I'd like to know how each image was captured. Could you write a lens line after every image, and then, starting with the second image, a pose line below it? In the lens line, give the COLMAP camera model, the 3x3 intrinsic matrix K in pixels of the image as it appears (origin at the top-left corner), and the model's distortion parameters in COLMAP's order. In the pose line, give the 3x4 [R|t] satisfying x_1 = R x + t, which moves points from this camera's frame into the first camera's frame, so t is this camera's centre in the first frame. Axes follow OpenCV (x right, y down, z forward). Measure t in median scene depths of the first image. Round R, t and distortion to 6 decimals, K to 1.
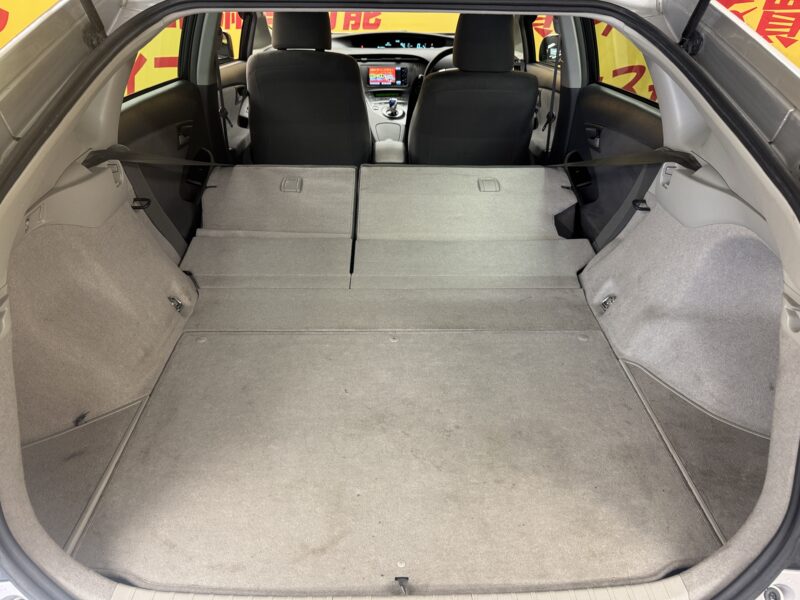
lens RADIAL K [[556.6, 0, 400.0], [0, 556.6, 300.0], [0, 0, 1]] dist [0.004884, -0.003358]
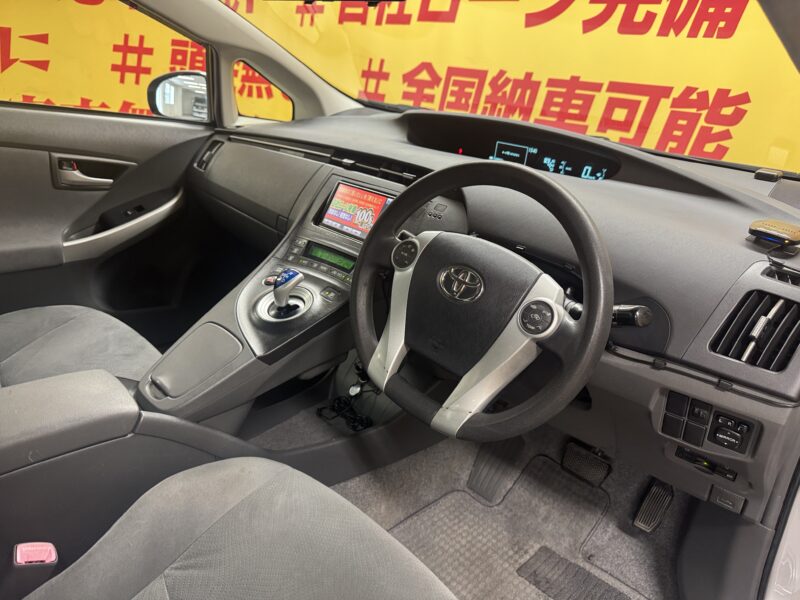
lens RADIAL K [[579.5, 0, 400.0], [0, 579.5, 300.0], [0, 0, 1]] dist [-0.014094, -0.004154]
pose [[0.688633, 0.314114, -0.653542, 0.253046], [-0.449066, 0.892401, -0.044260, -0.344997], [0.569319, 0.323963, 0.755595, 0.747382]]
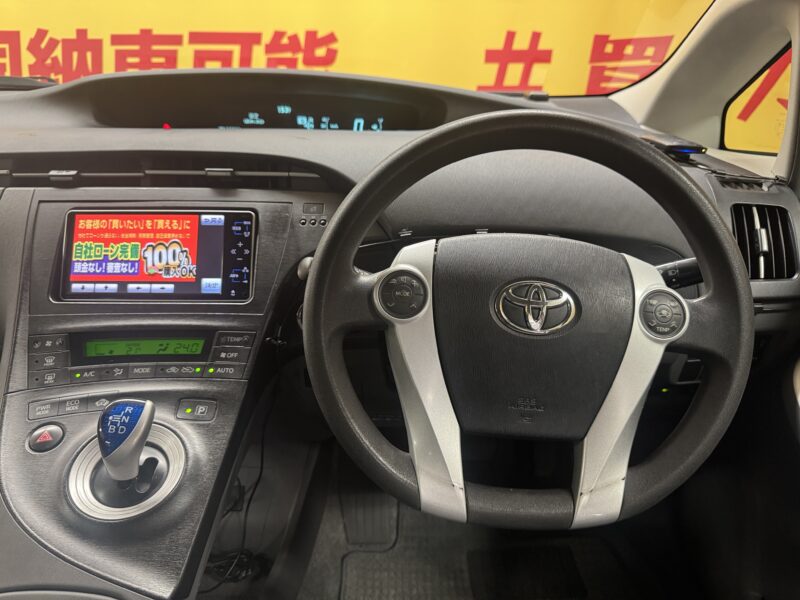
lens RADIAL K [[579.5, 0, 400.0], [0, 579.5, 300.0], [0, 0, 1]] dist [-0.014094, -0.004154]
pose [[0.999816, 0.006777, -0.017949, 0.069642], [-0.009556, 0.987140, -0.159574, -0.350339], [0.016636, 0.159716, 0.987023, 0.790680]]
